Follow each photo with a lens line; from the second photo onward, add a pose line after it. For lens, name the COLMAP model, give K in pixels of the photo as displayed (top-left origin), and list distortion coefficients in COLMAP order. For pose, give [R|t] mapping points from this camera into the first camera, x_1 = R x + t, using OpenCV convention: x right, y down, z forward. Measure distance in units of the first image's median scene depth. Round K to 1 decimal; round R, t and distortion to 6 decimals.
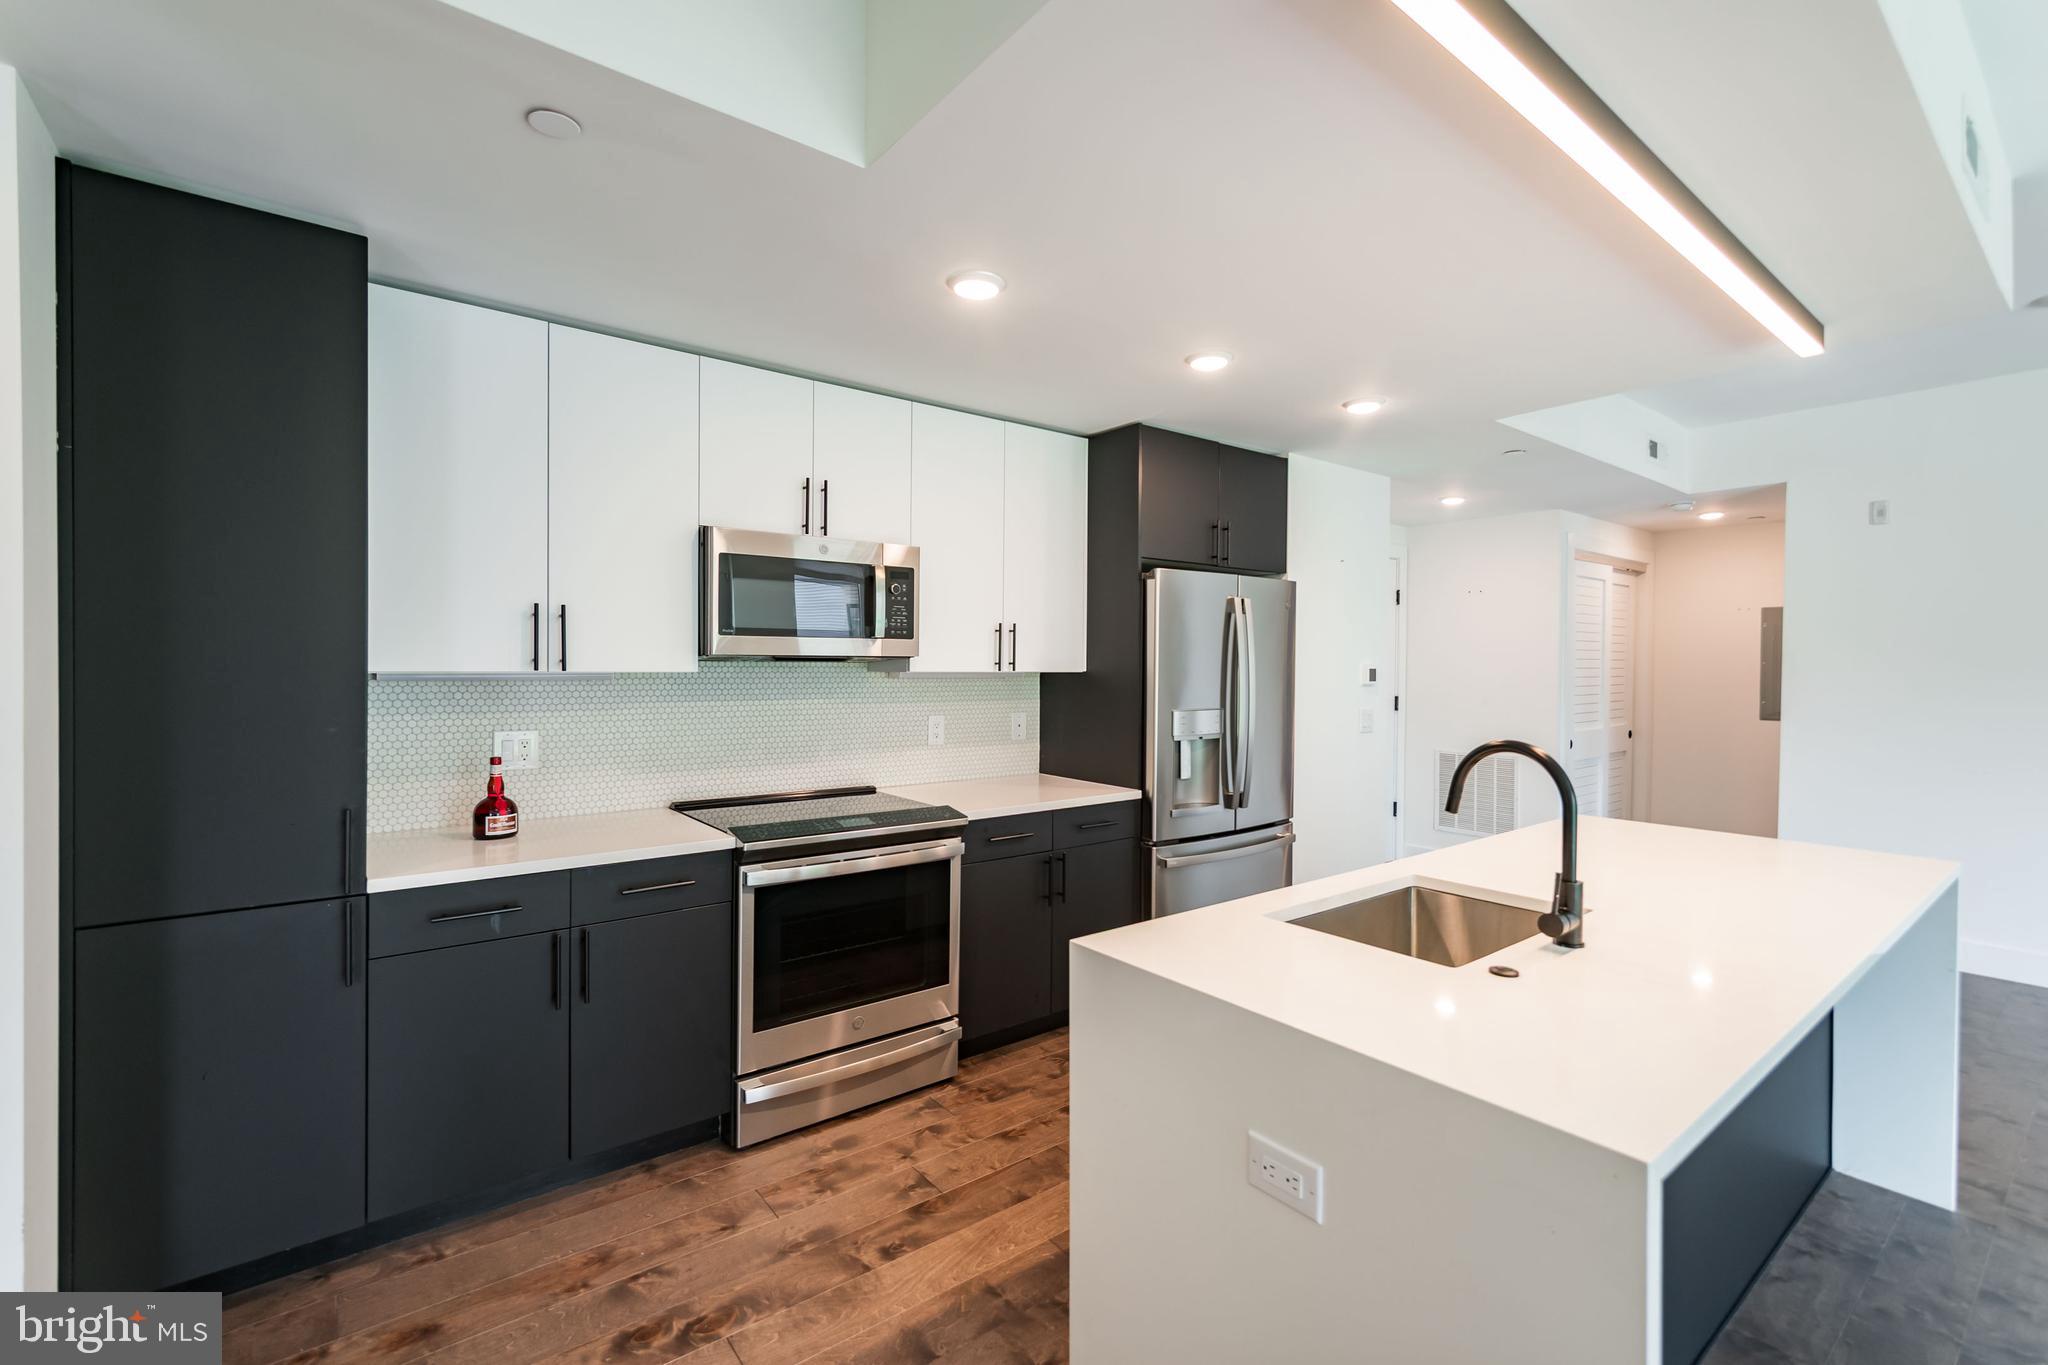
lens RADIAL K [[912.1, 0, 1037.8], [0, 912.1, 671.4], [0, 0, 1]] dist [0.003953, -0.000593]
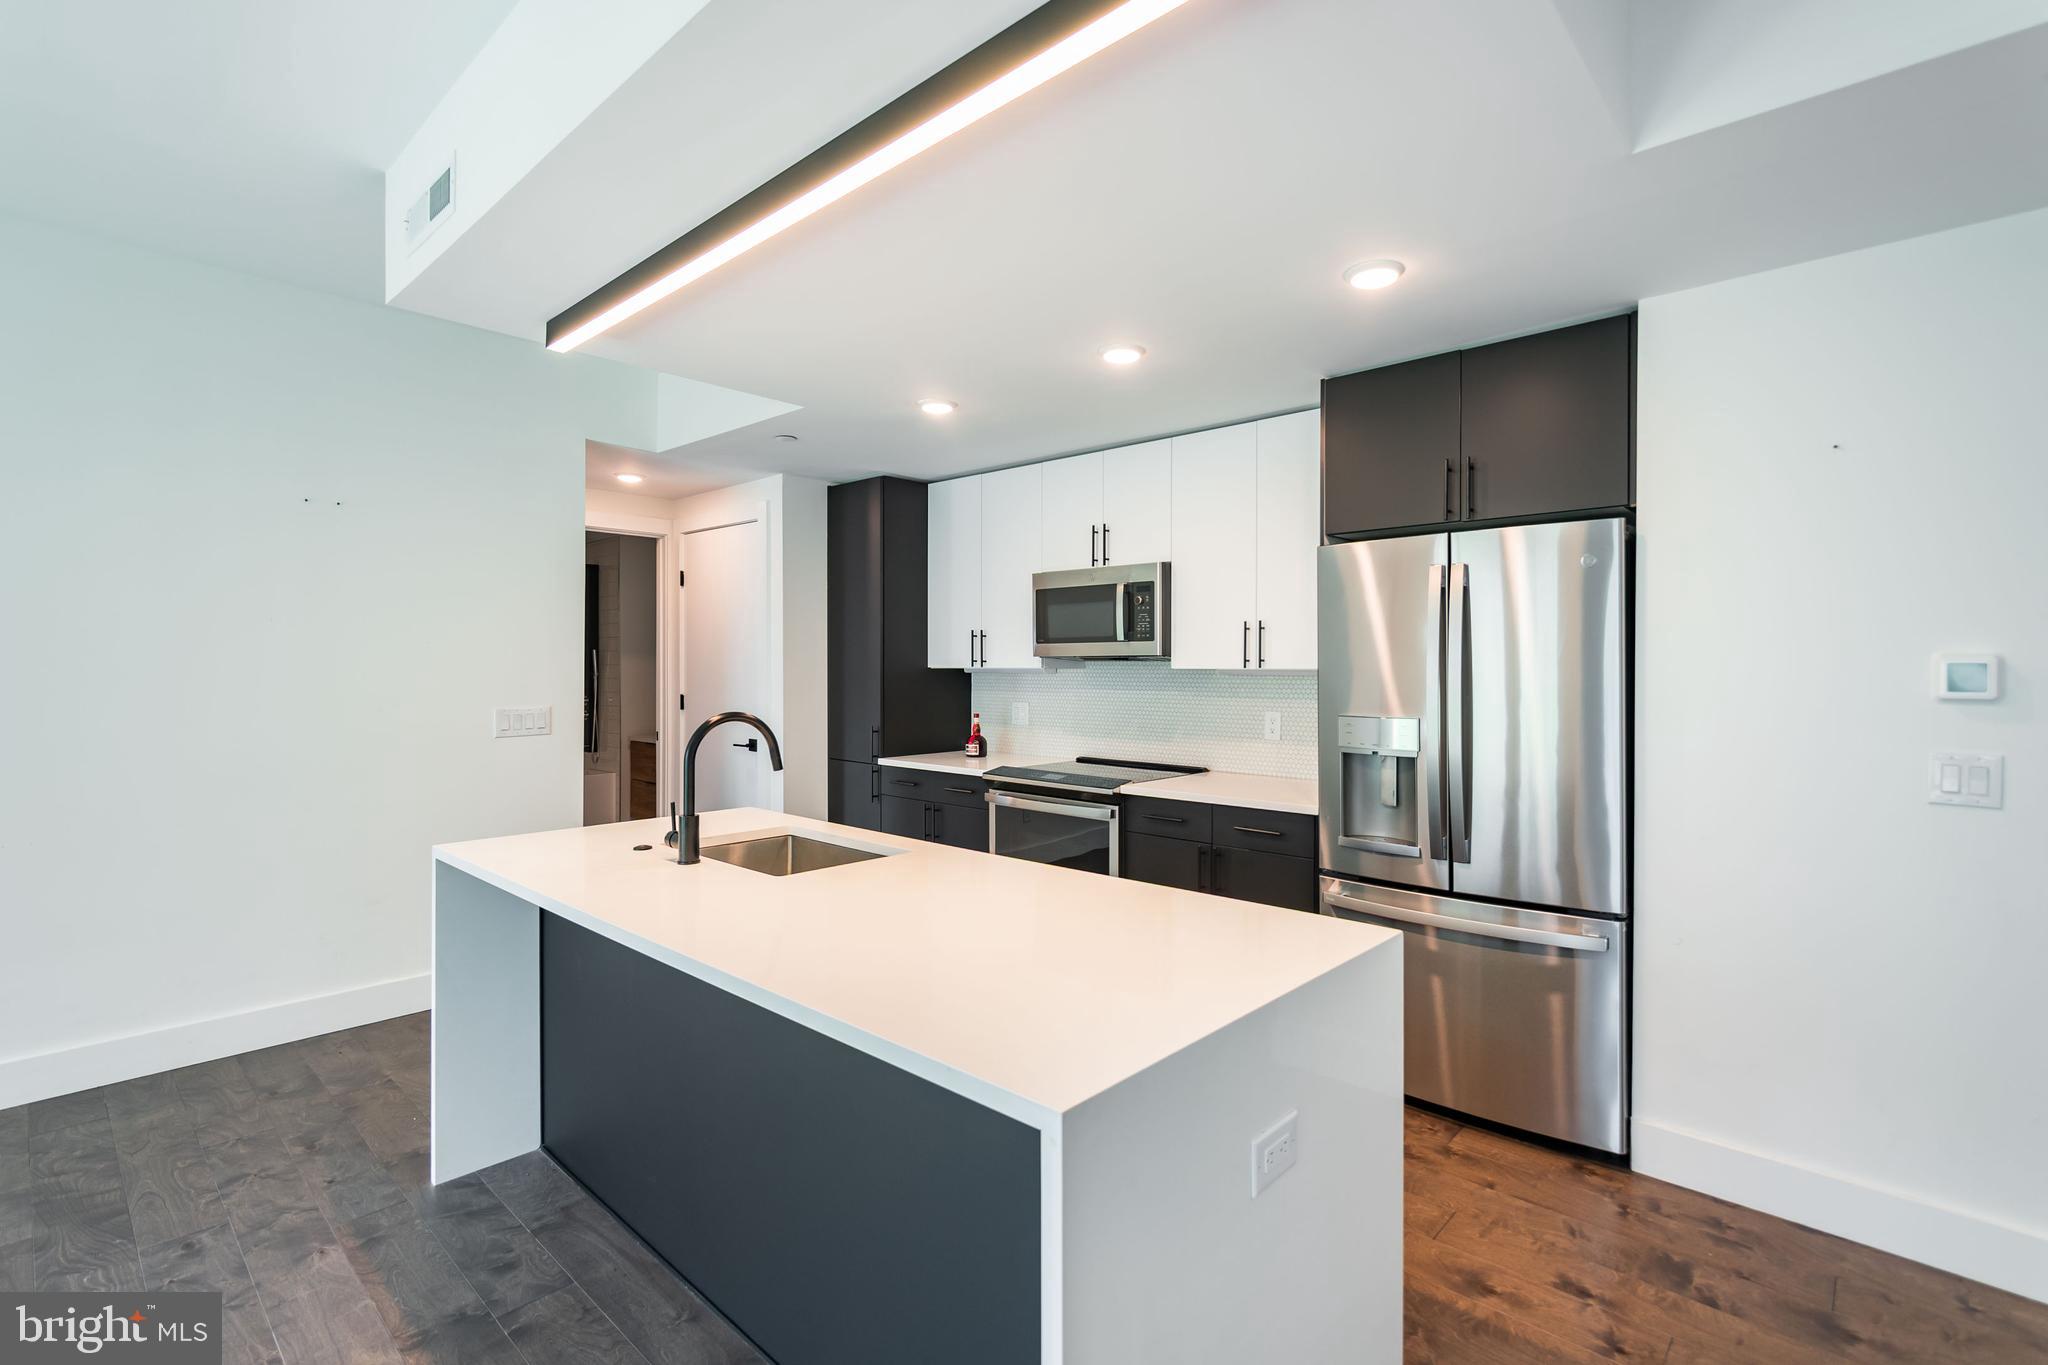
lens RADIAL K [[912.1, 0, 1093.4], [0, 912.1, 712.3], [0, 0, 1]] dist [0.003953, -0.000593]
pose [[0.196780, 0.045282, -0.979402, 1.168729], [-0.007852, 0.998974, 0.044609, 0.006073], [0.980416, -0.001088, 0.196933, 0.788318]]
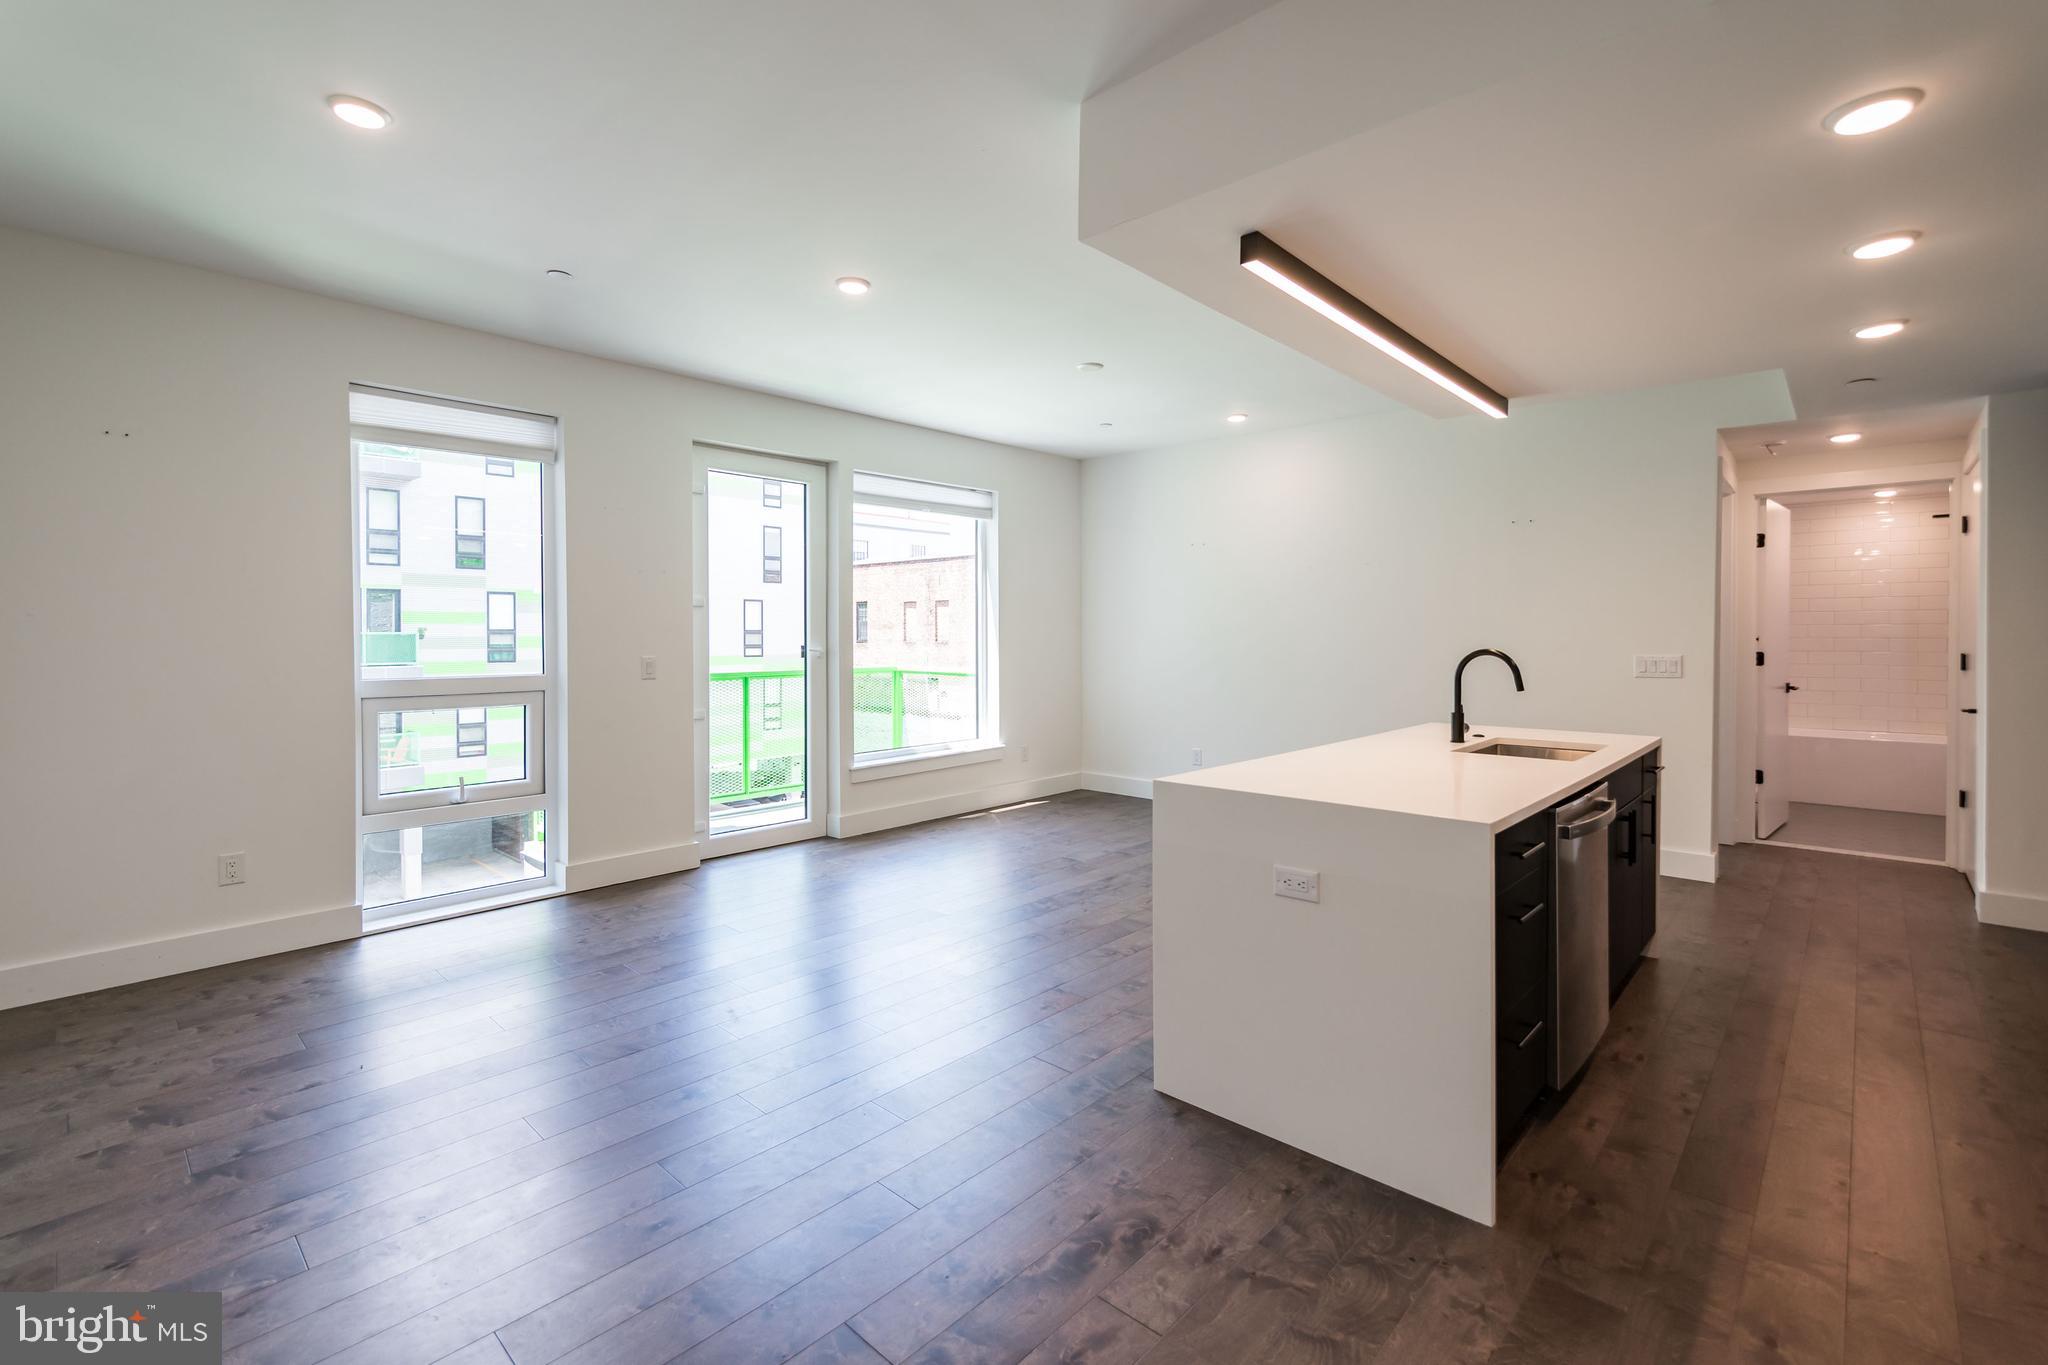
lens RADIAL K [[912.1, 0, 1010.5], [0, 912.1, 650.2], [0, 0, 1]] dist [0.003953, -0.000593]
pose [[-0.989929, -0.003122, -0.141531, 1.099328], [-0.006302, 0.999737, 0.022031, 0.026702], [0.141425, 0.022701, -0.989689, 1.766228]]
